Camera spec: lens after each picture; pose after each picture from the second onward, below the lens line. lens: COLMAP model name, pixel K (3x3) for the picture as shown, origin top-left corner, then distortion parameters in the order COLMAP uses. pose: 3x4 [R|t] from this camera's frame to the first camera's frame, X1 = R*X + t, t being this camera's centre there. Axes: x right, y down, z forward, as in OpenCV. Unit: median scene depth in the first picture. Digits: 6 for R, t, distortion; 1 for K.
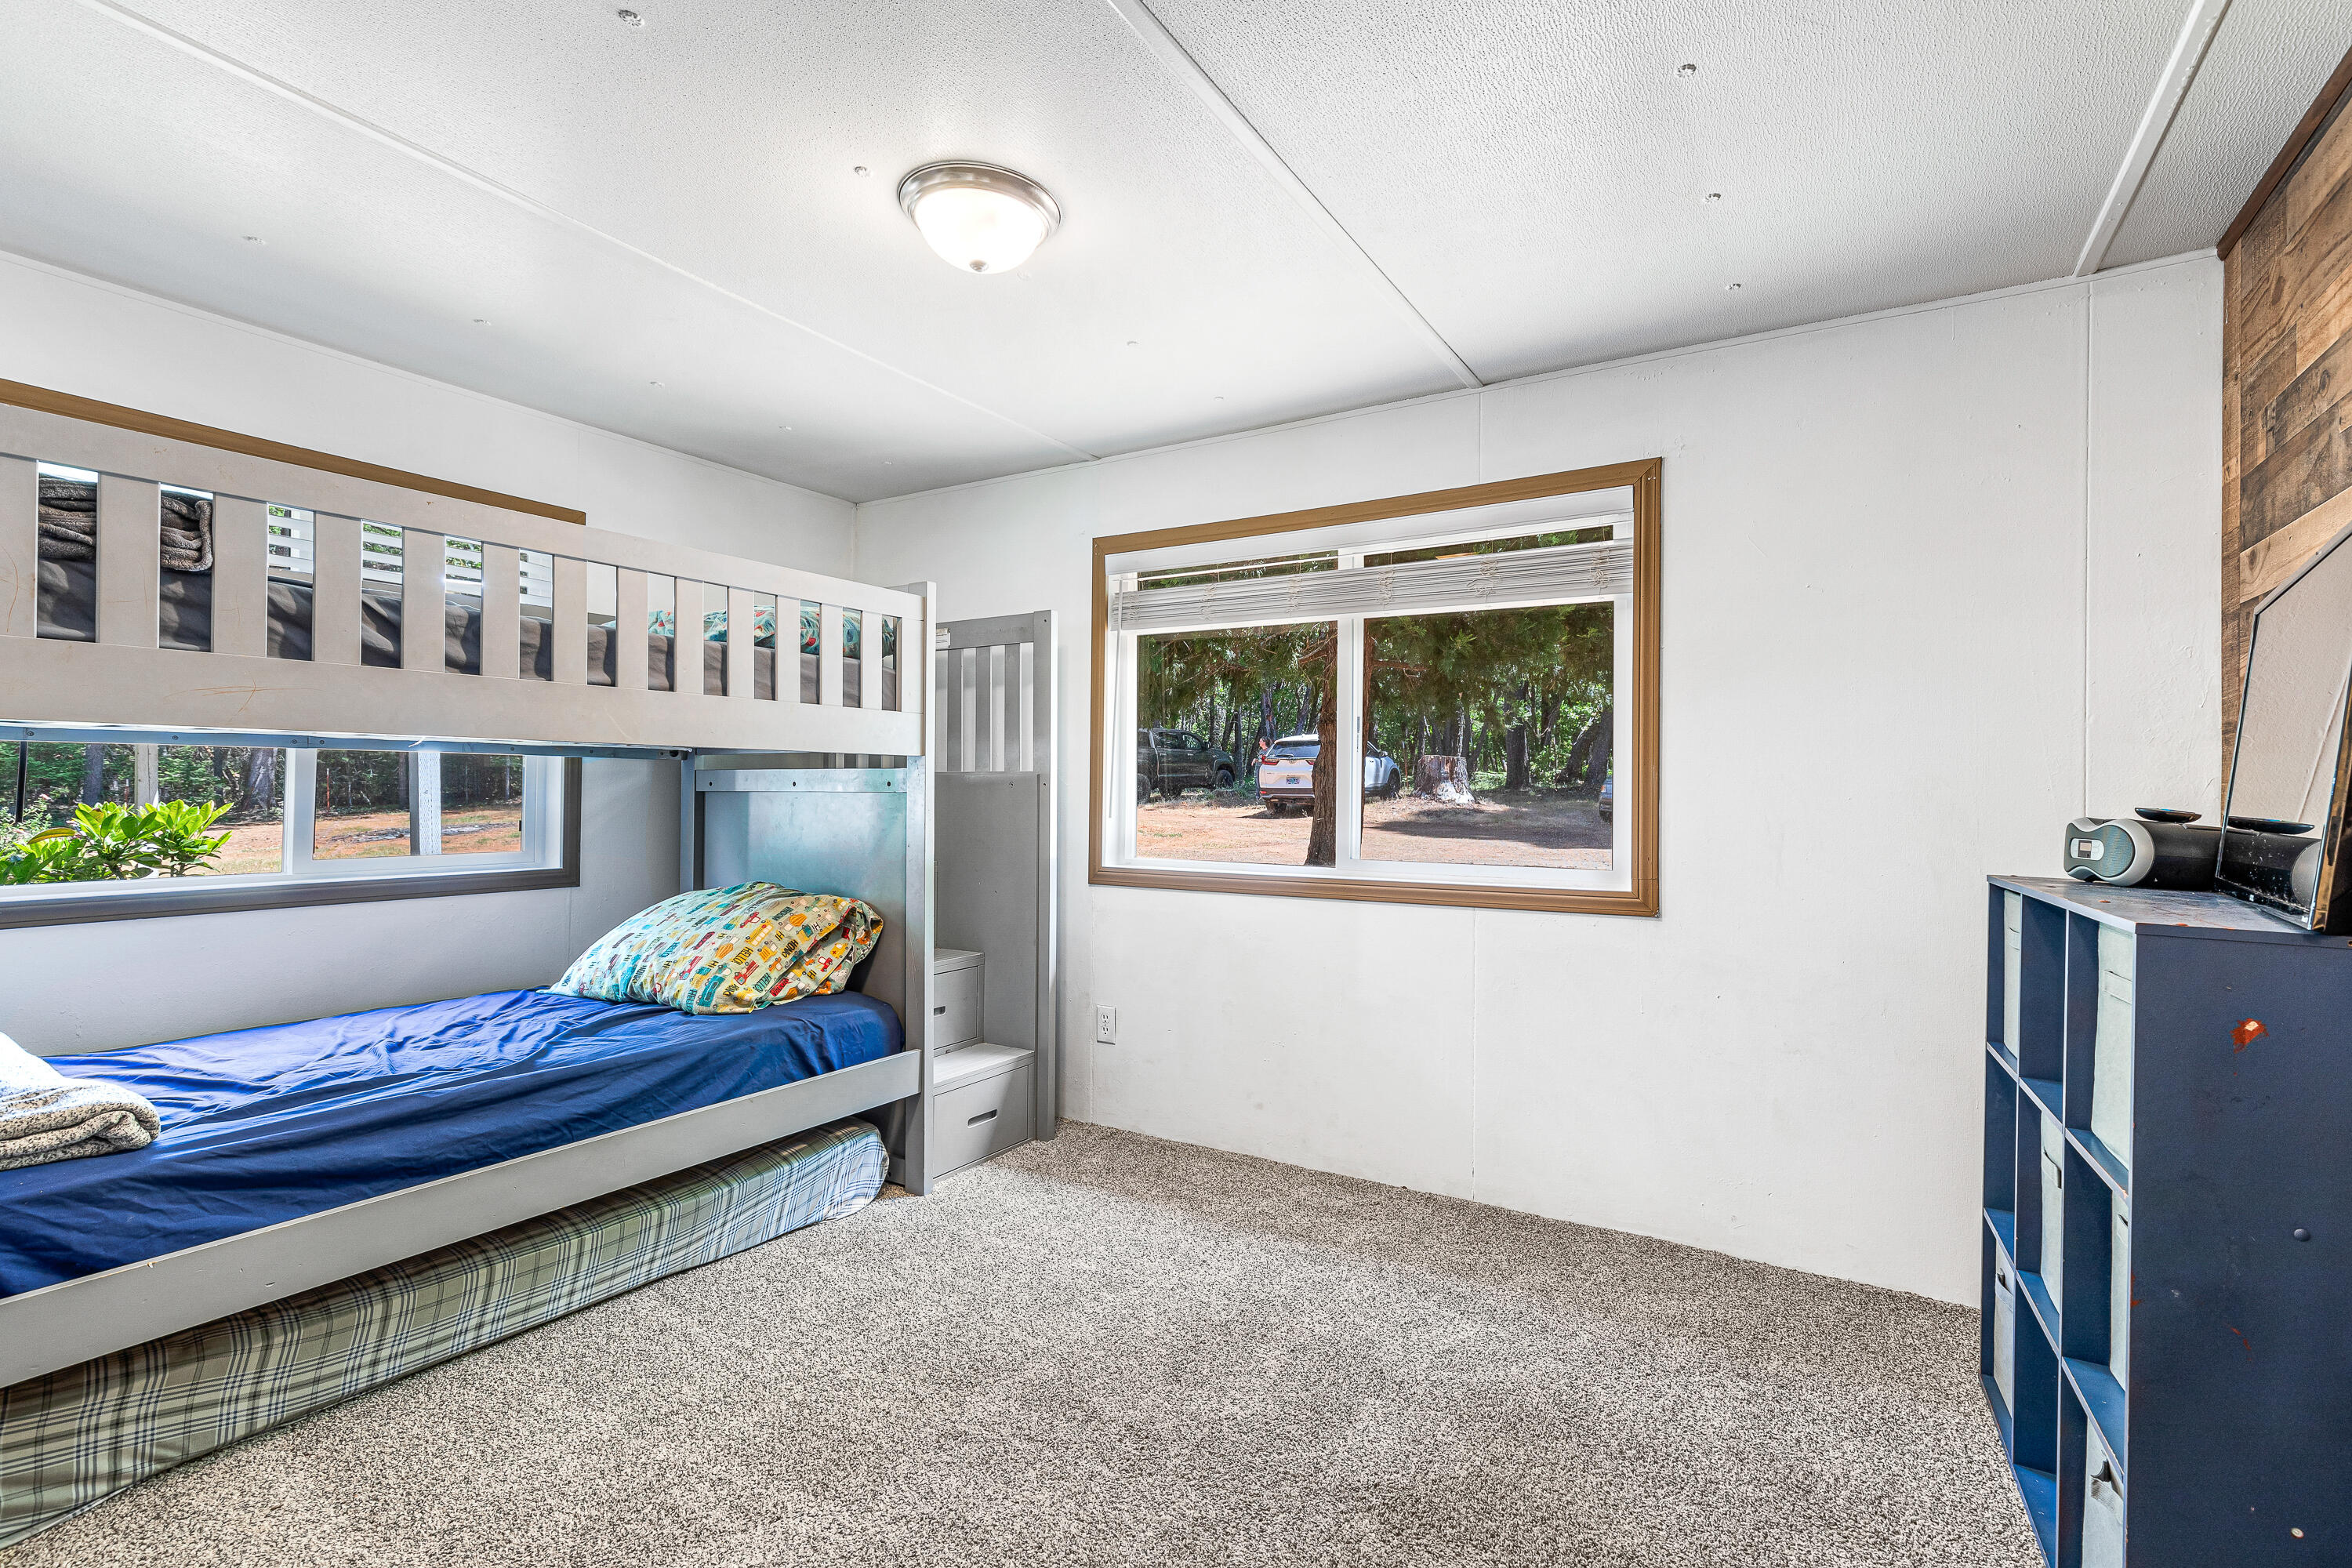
lens RADIAL K [[1076.1, 0, 1181.1], [0, 1076.1, 757.8], [0, 0, 1]] dist [0.011953, -0.000768]
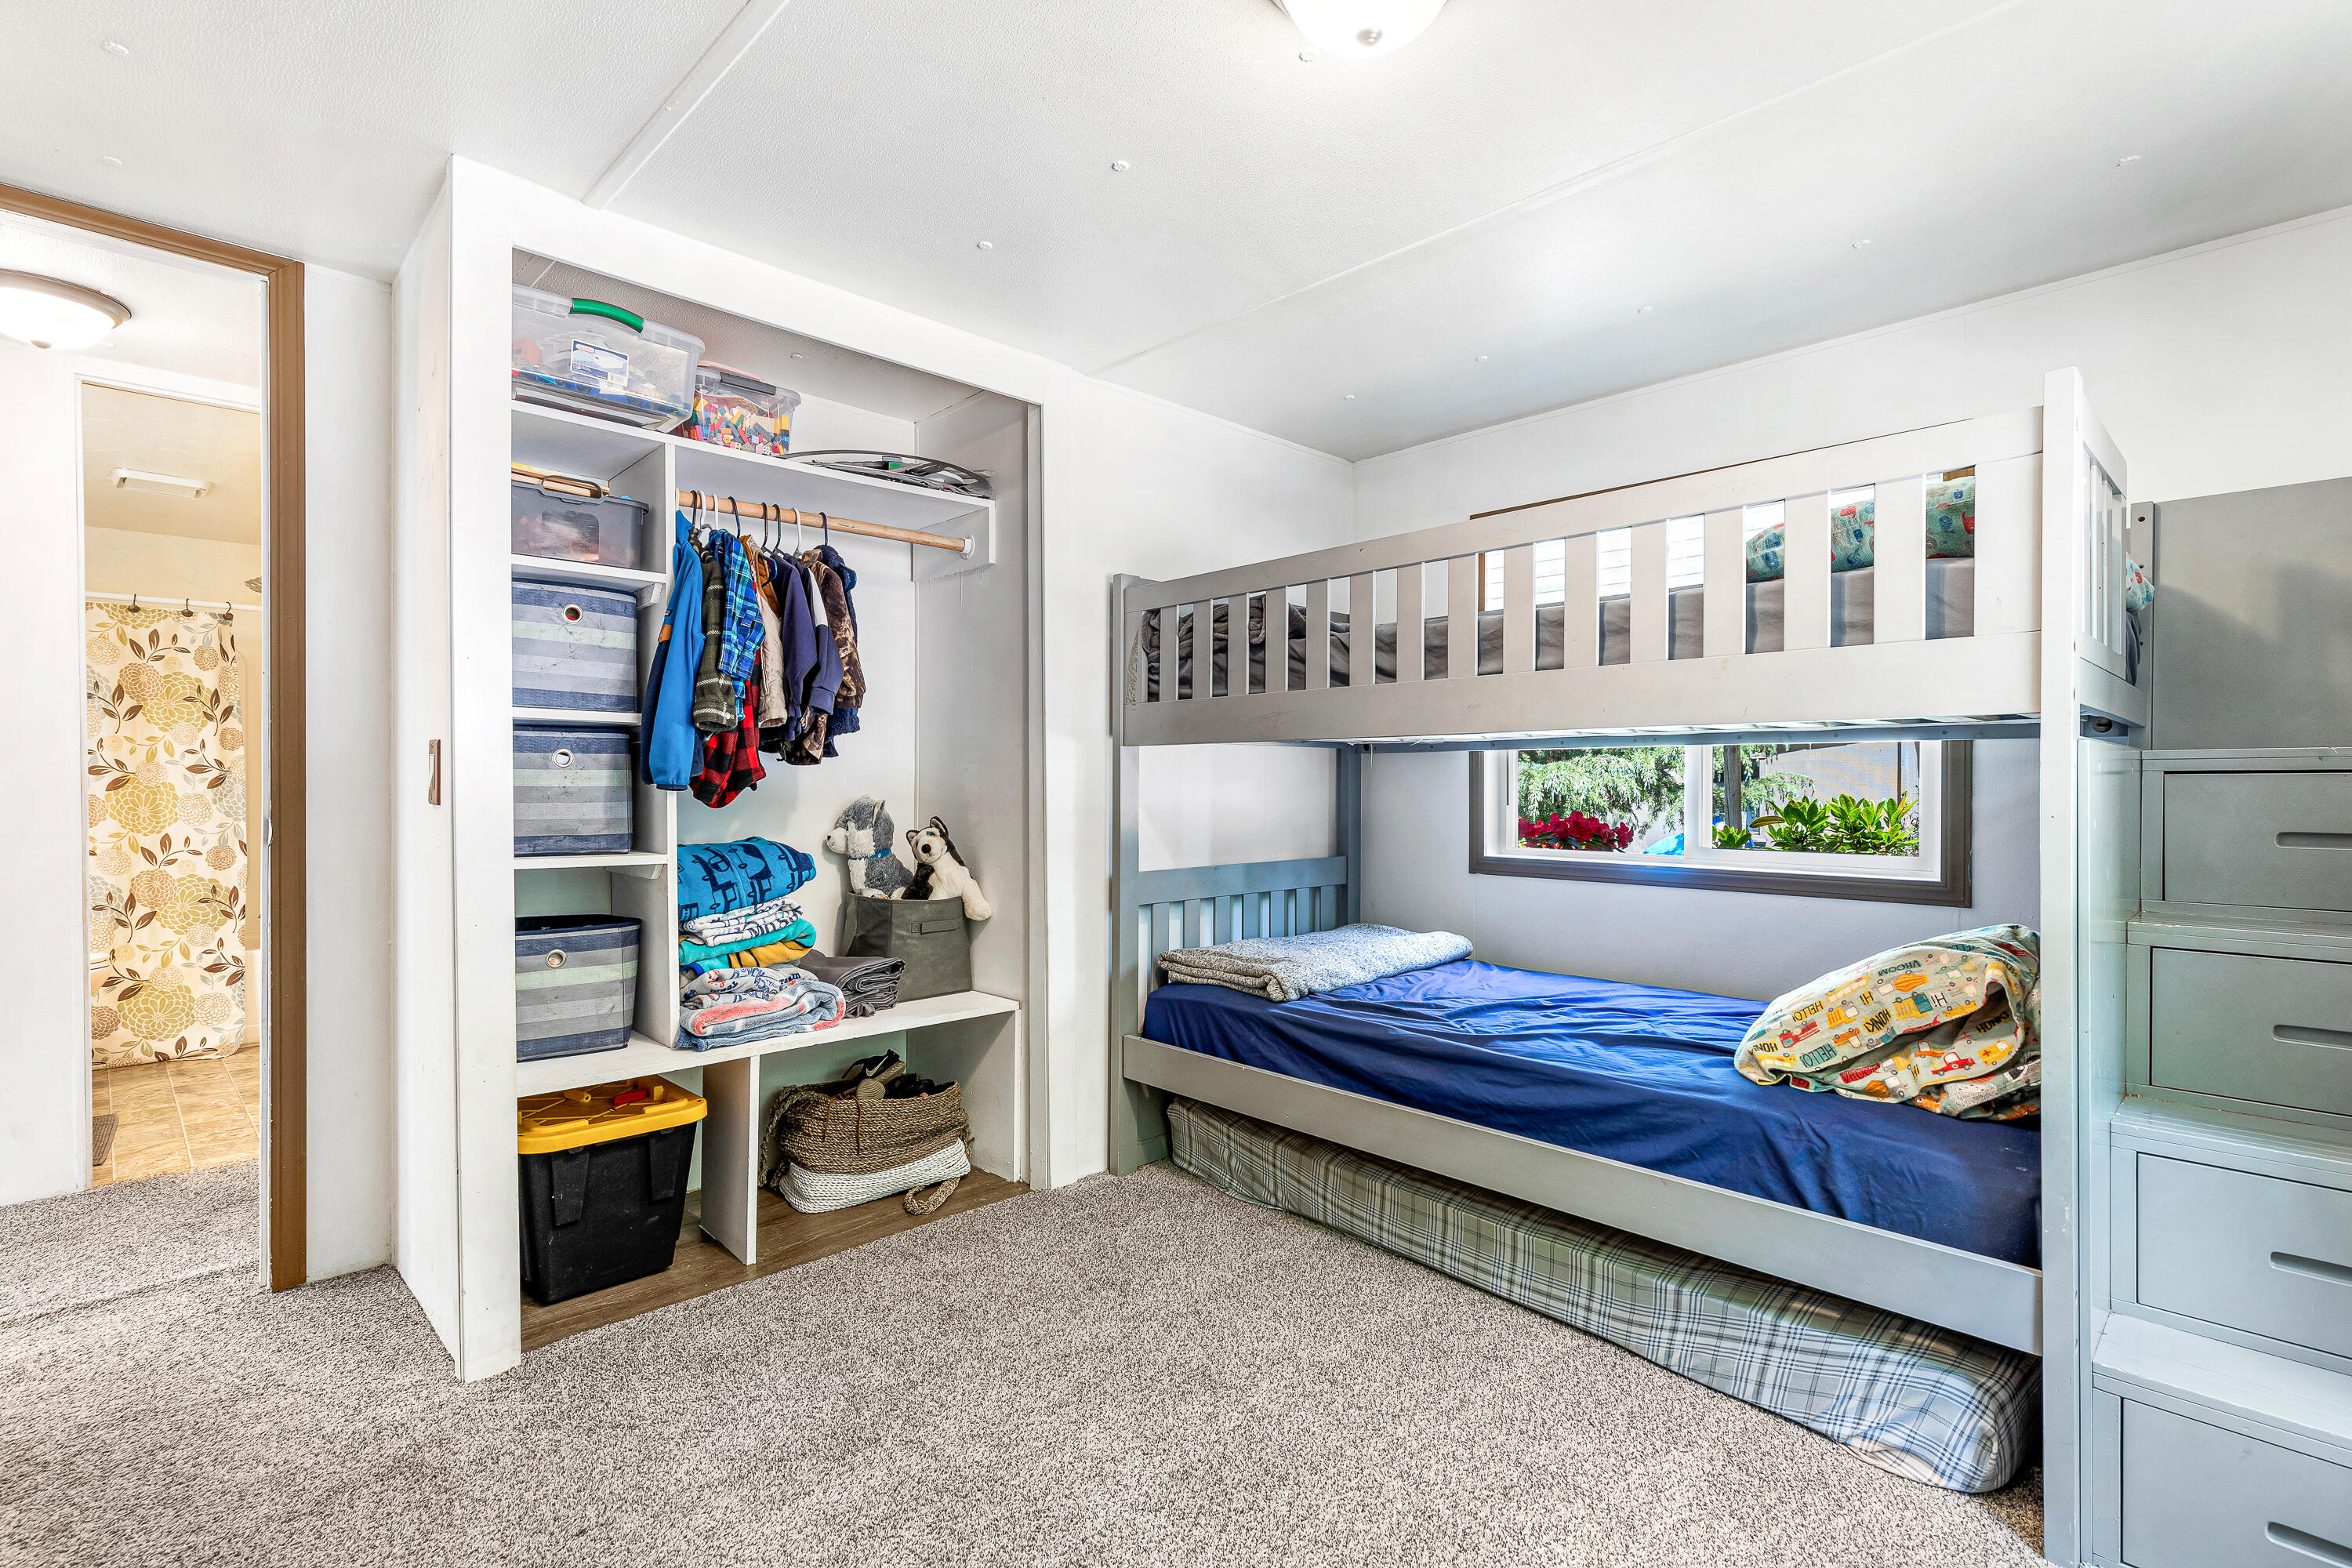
lens RADIAL K [[1099.8, 0, 1177.9], [0, 1099.8, 777.8], [0, 0, 1]] dist [0.013037, -0.000271]
pose [[-0.255844, -0.011810, -0.966646, 0.413218], [0.029053, 0.999380, -0.019900, 0.030777], [0.966281, -0.033175, -0.255342, 0.788214]]
